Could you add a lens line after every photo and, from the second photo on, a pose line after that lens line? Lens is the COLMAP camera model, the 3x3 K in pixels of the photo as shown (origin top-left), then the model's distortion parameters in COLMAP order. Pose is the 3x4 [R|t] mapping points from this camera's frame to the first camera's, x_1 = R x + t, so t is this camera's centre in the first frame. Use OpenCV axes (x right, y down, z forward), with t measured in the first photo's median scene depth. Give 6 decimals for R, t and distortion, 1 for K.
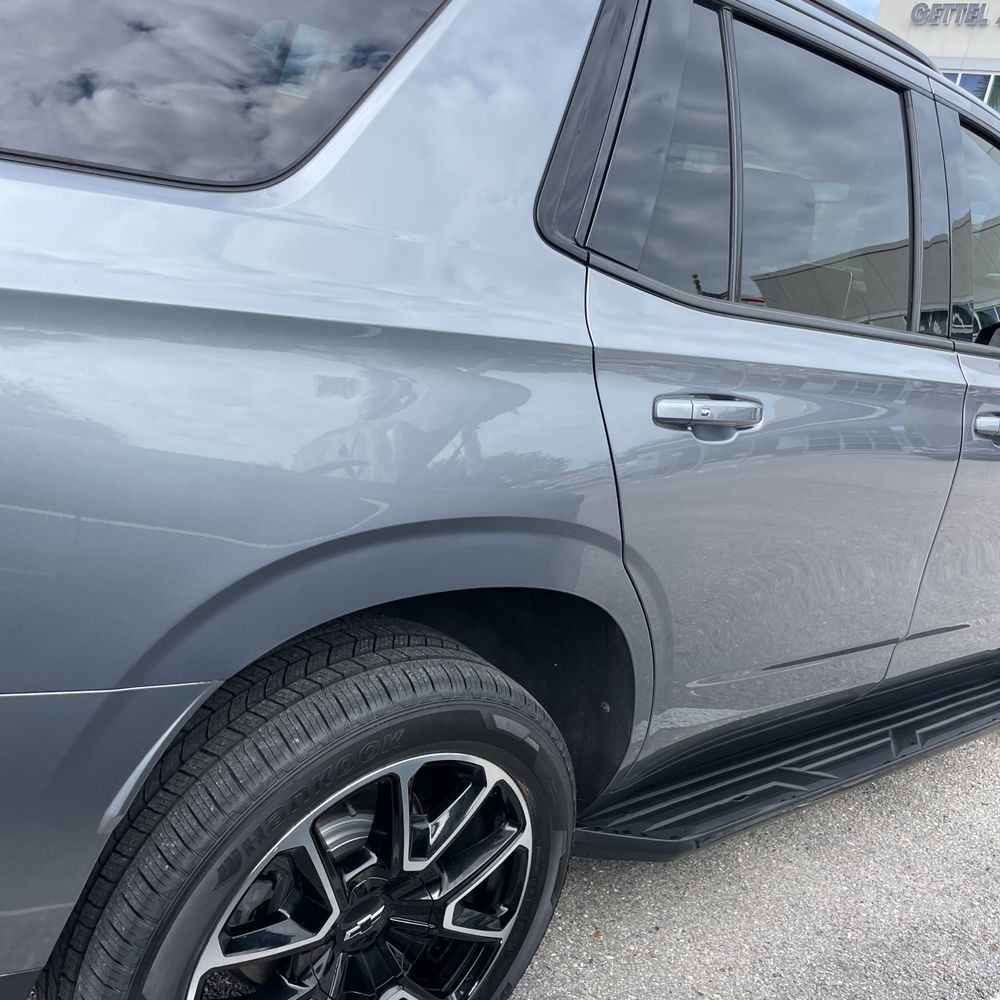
lens RADIAL K [[1018.4, 0, 497.3], [0, 1018.4, 488.4], [0, 0, 1]] dist [0.086257, -0.119908]
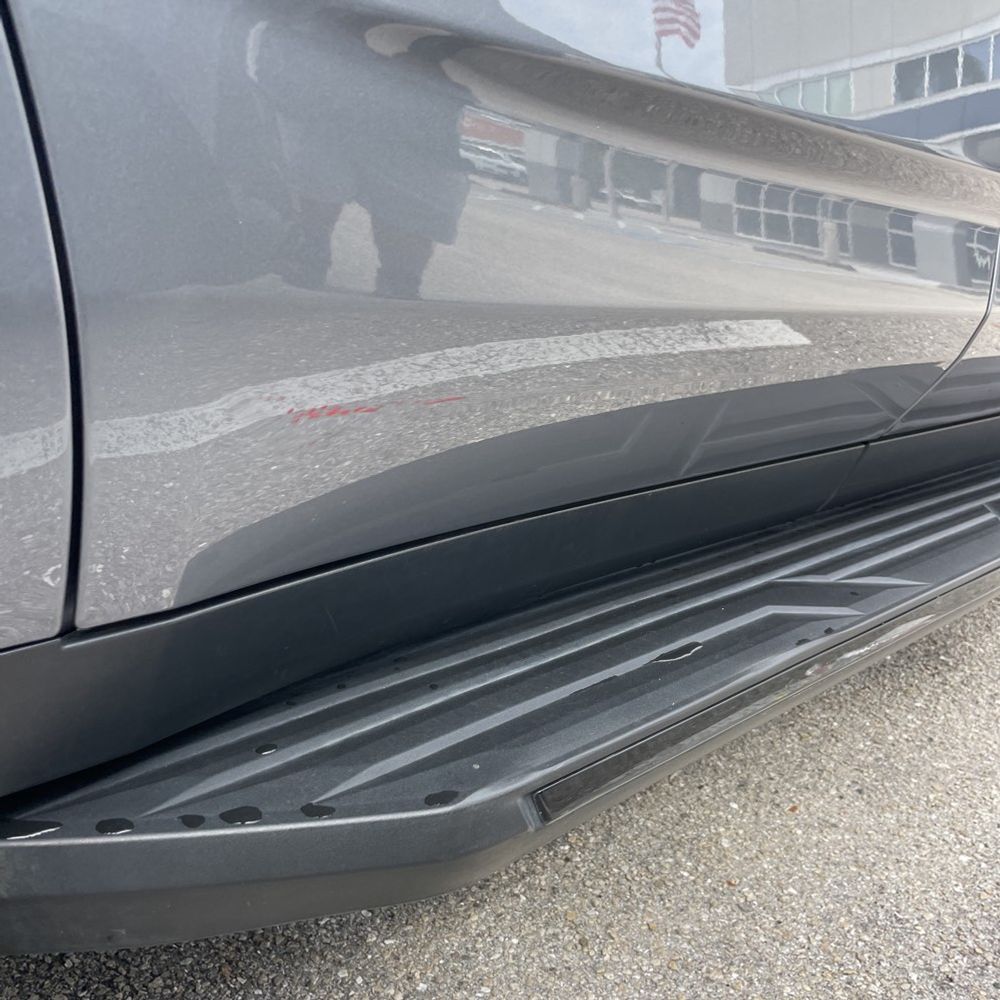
lens RADIAL K [[1018.4, 0, 497.3], [0, 1018.4, 488.4], [0, 0, 1]] dist [0.086257, -0.119908]
pose [[0.982421, -0.176817, 0.059879, 0.146238], [0.178848, 0.983407, -0.030406, 0.215826], [-0.053509, 0.040581, 0.997742, 0.582451]]
